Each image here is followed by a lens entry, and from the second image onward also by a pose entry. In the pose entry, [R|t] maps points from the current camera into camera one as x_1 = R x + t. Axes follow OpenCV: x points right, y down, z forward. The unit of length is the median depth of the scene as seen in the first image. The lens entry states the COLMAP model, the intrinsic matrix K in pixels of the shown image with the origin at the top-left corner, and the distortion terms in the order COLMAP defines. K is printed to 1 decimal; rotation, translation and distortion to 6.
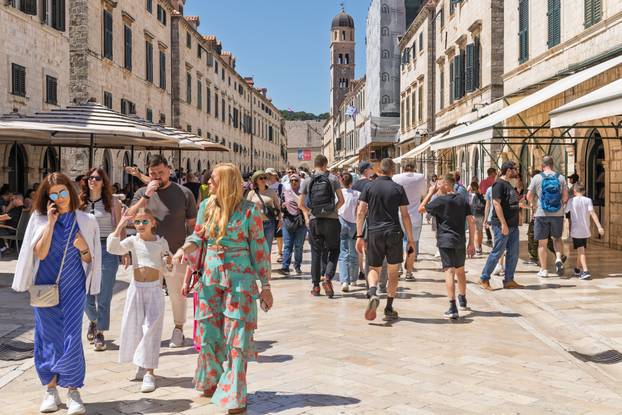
lens RADIAL K [[862.4, 0, 311.0], [0, 862.4, 207.5], [0, 0, 1]] dist [-0.003941, -0.032526]
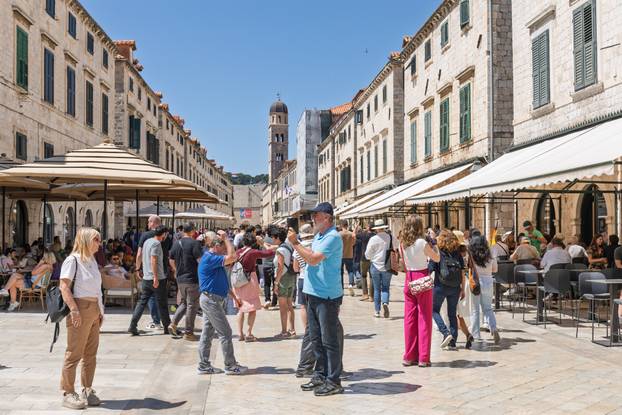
lens RADIAL K [[862.4, 0, 311.0], [0, 862.4, 207.5], [0, 0, 1]] dist [-0.003941, -0.032526]
pose [[0.996896, 0.003842, 0.078634, -0.035484], [0.001195, 0.997955, -0.063911, 0.021838], [-0.078719, 0.063807, 0.994853, -0.592511]]
